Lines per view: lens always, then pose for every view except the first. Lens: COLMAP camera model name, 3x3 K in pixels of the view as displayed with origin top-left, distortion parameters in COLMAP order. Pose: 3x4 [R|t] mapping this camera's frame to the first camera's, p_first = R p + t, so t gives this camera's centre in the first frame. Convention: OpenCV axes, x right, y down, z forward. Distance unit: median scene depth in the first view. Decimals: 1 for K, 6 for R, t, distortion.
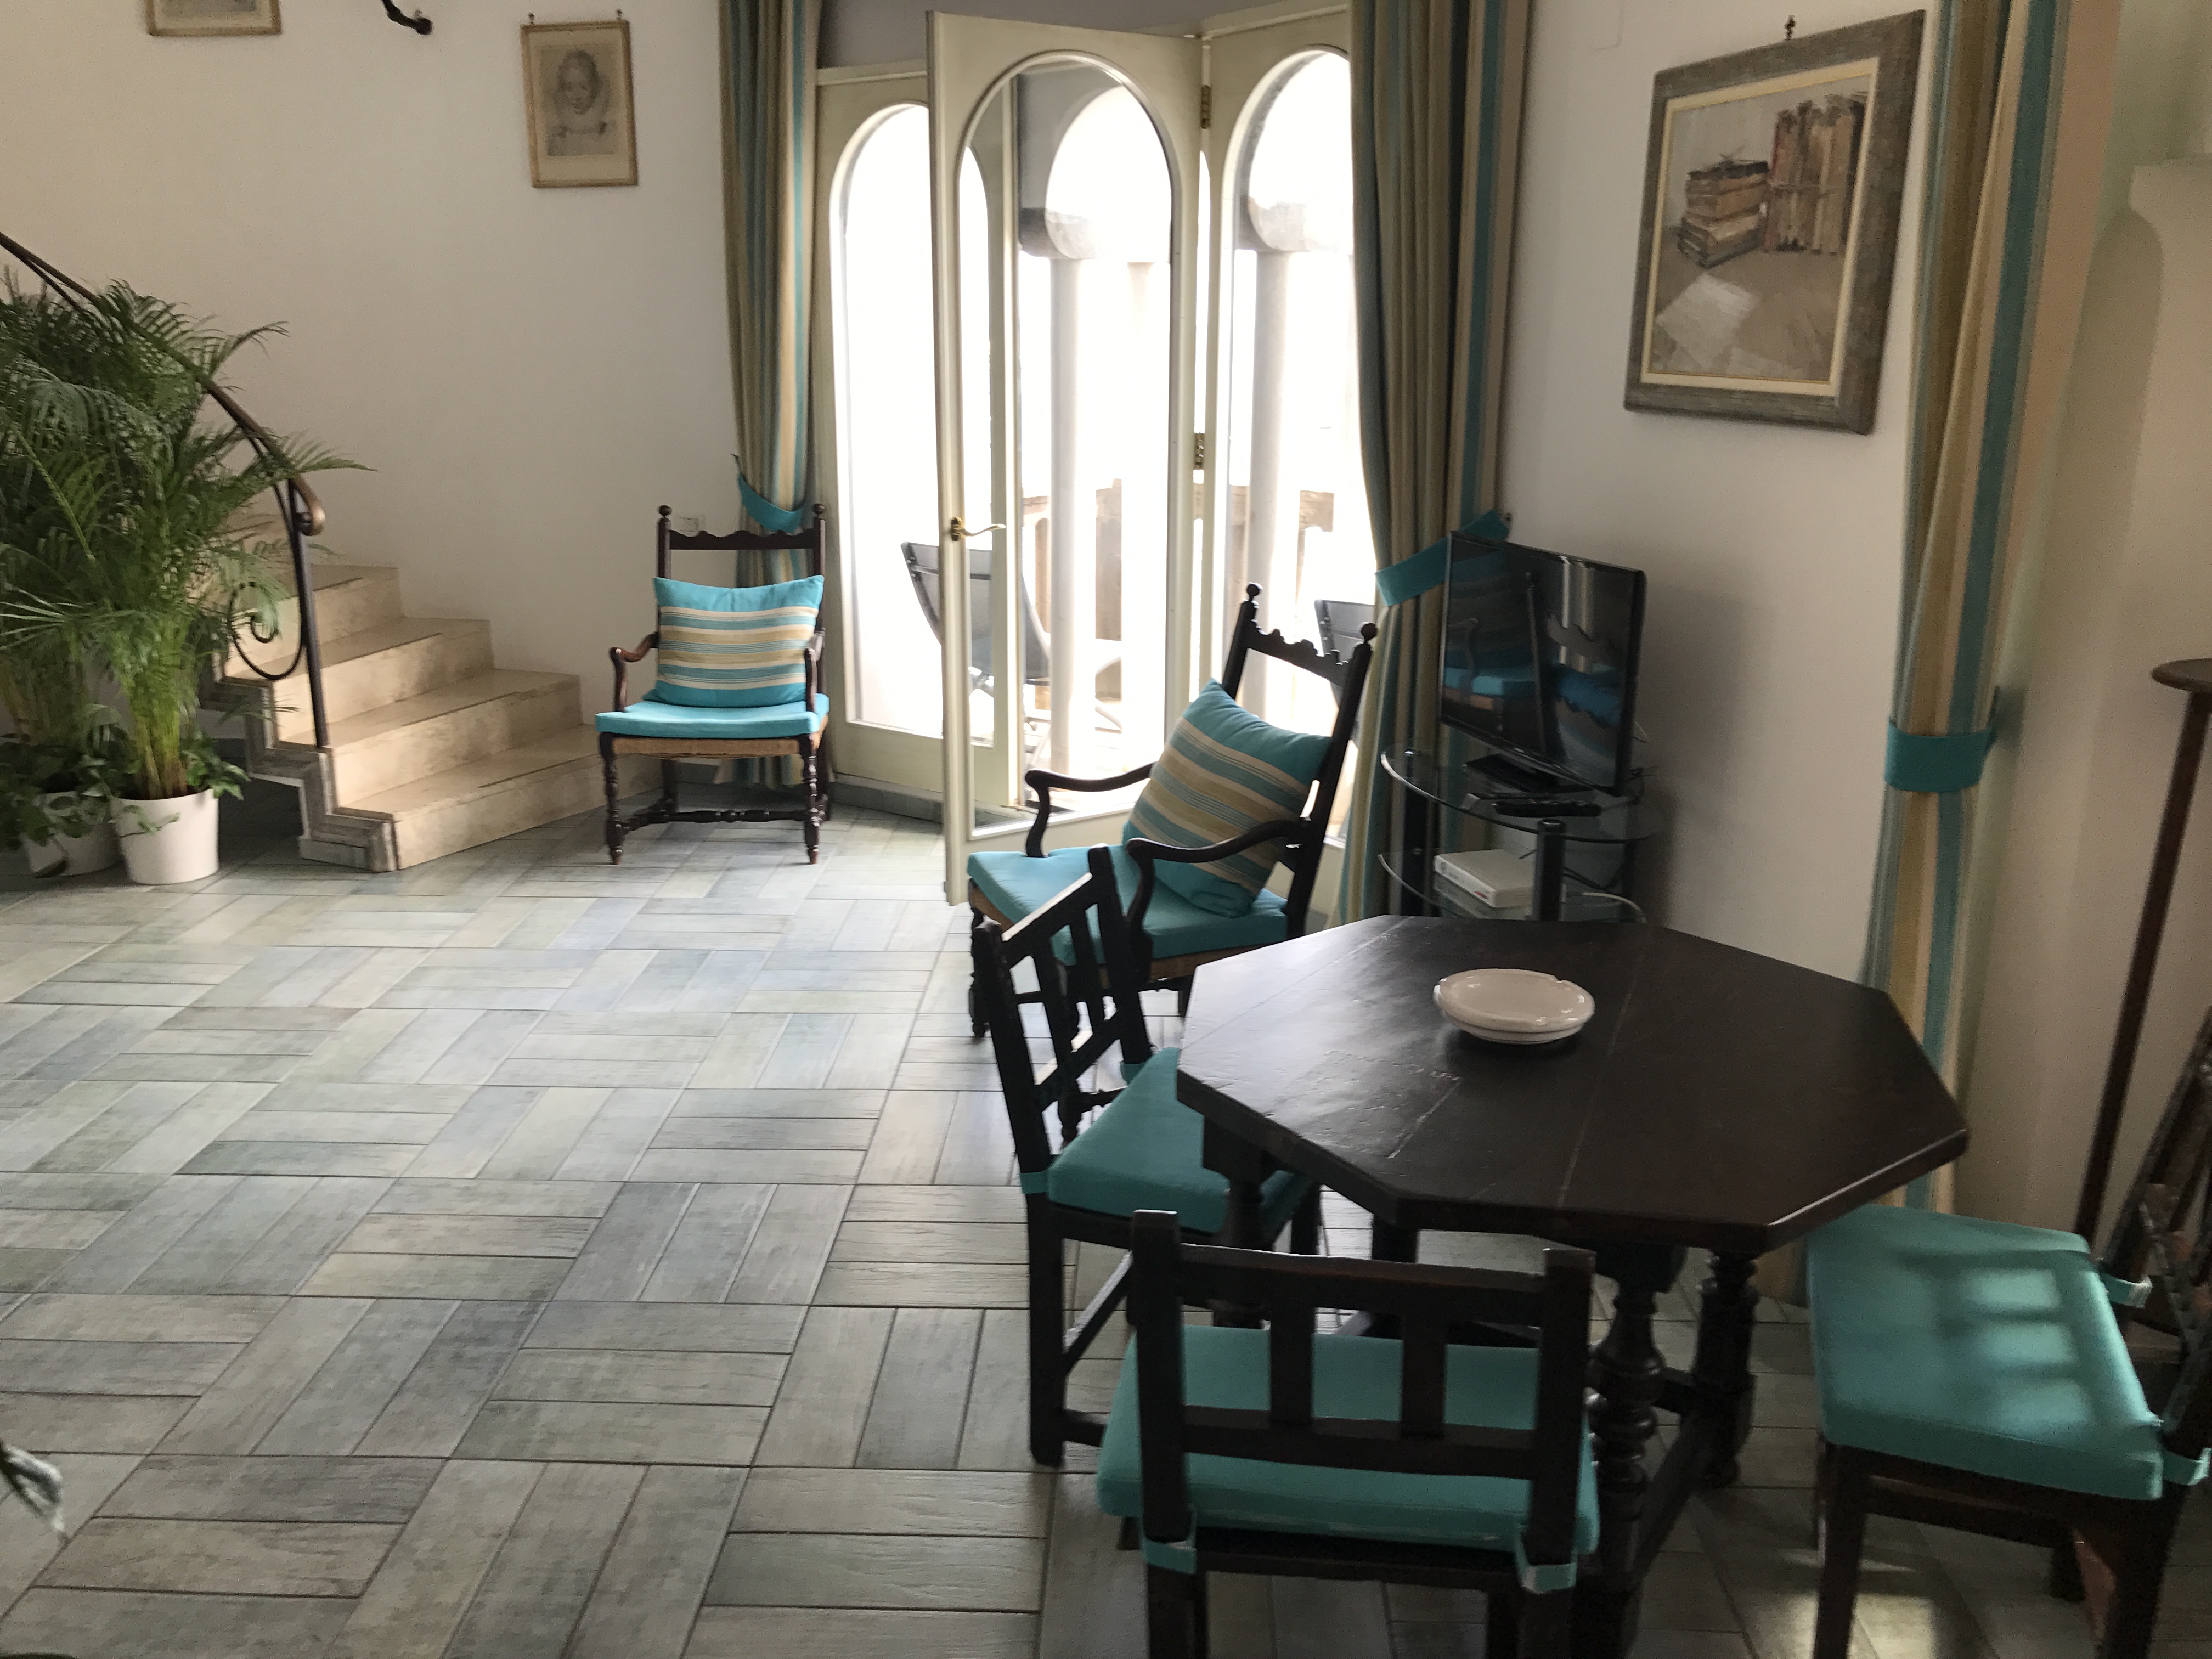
lens RADIAL K [[1812.6, 0, 1103.2], [0, 1812.6, 827.1], [0, 0, 1]] dist [0.011224, 0.010545]
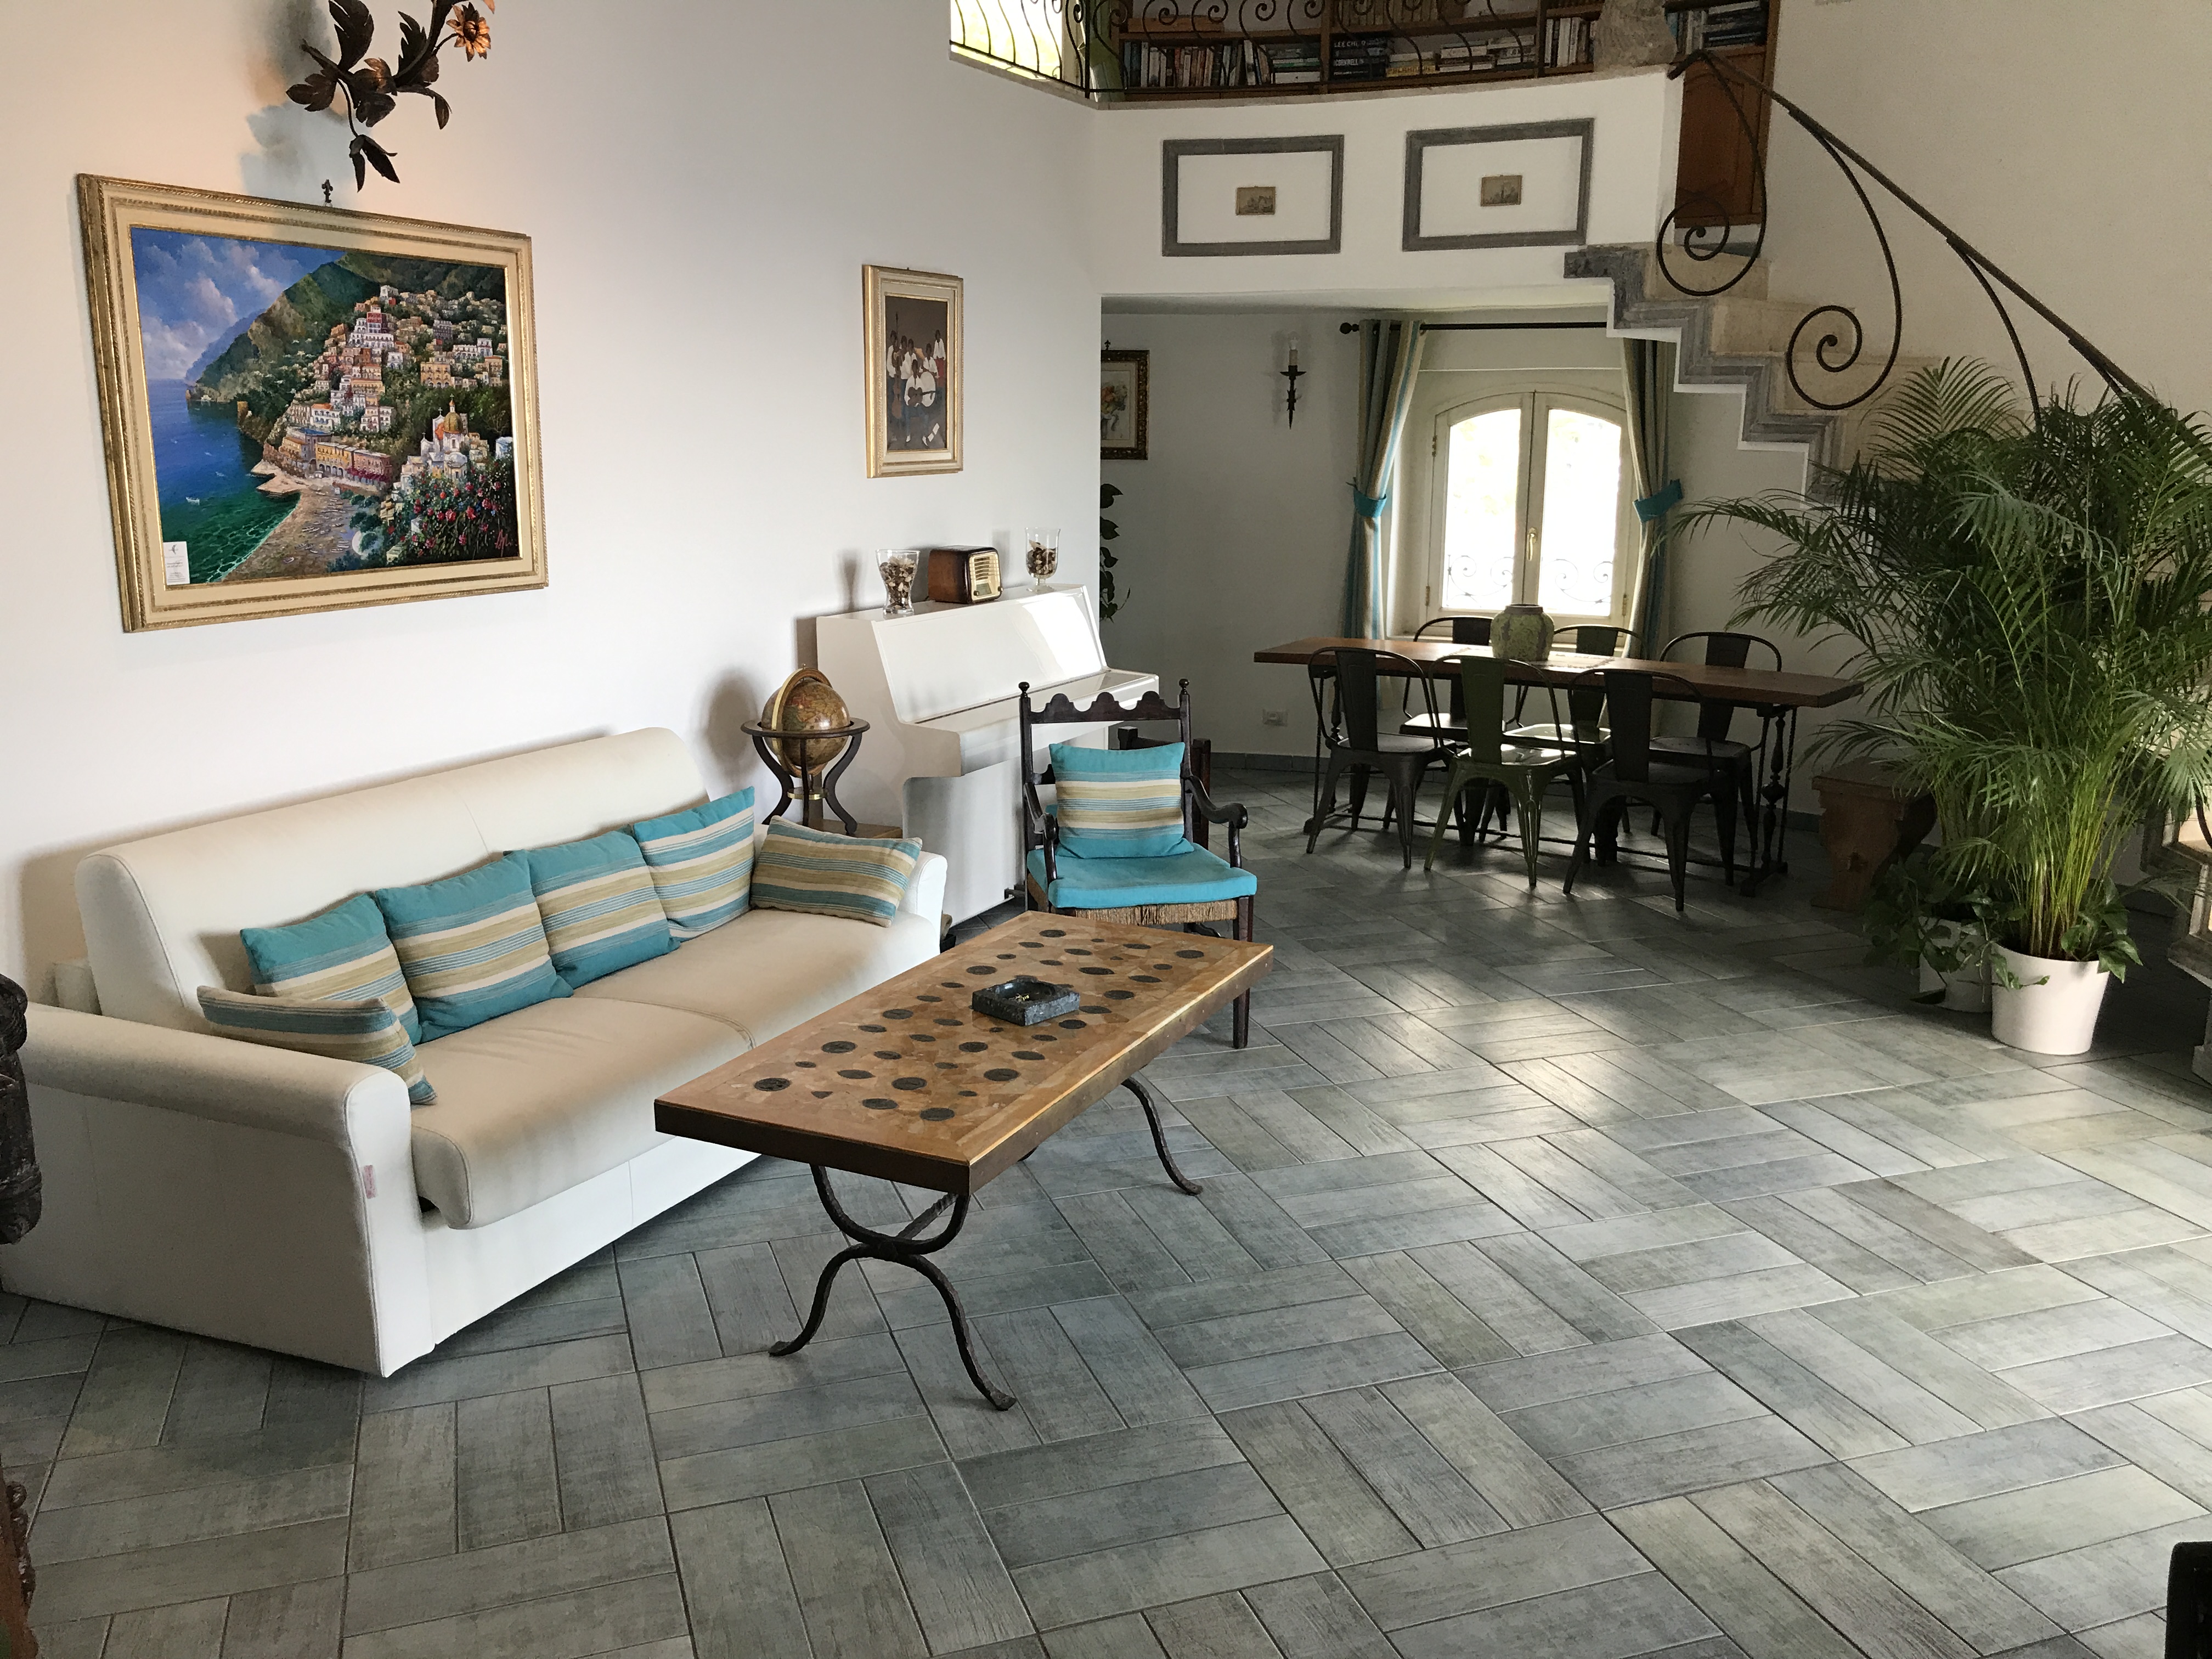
lens RADIAL K [[1812.6, 0, 1103.9], [0, 1812.6, 824.6], [0, 0, 1]] dist [0.011224, 0.010545]
pose [[0.356648, 0.202318, -0.912069, 0.148295], [-0.256059, 0.960053, 0.112835, -0.072926], [0.898463, 0.193301, 0.394206, 0.256846]]
